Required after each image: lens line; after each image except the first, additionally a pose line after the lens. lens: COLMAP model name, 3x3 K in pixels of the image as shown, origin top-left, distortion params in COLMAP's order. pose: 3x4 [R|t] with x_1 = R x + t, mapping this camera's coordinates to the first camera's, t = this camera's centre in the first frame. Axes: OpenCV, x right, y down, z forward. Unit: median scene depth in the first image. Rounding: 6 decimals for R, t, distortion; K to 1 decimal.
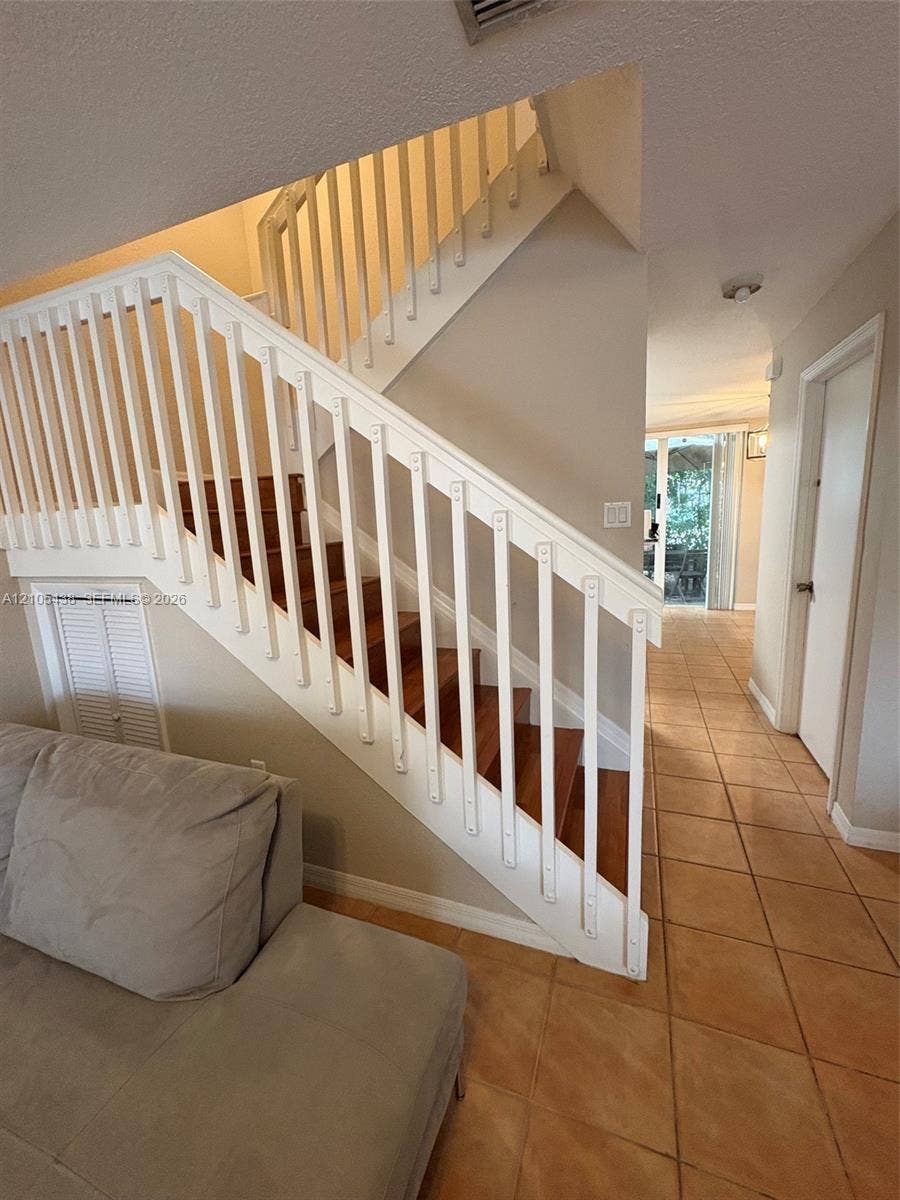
lens RADIAL K [[477.0, 0, 450.0], [0, 477.0, 600.0], [0, 0, 1]] dist [0.000279, -0.000255]
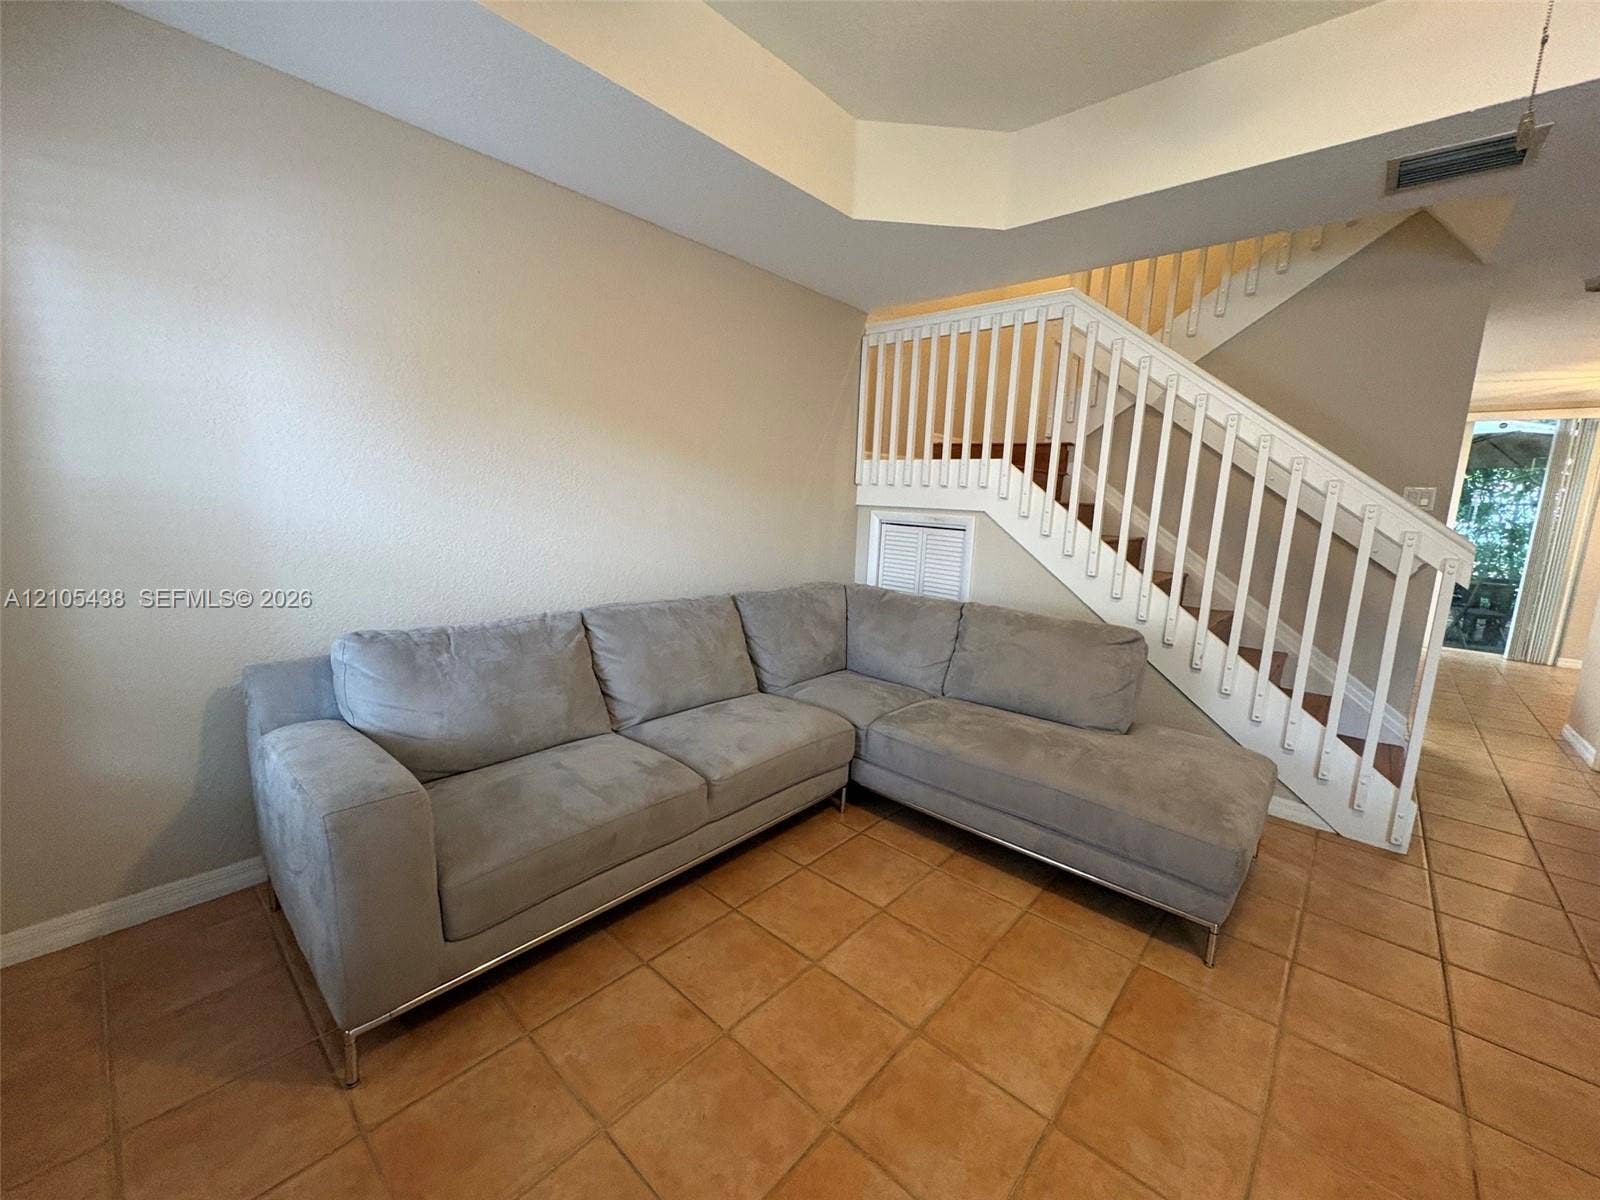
lens RADIAL K [[635.9, 0, 800.0], [0, 635.9, 600.0], [0, 0, 1]] dist [0.000279, -0.000255]
pose [[0.929889, 0.142095, -0.339285, -0.252505], [-0.147651, 0.988994, 0.009525, 0.141624], [0.336905, 0.041239, 0.940635, -0.477735]]
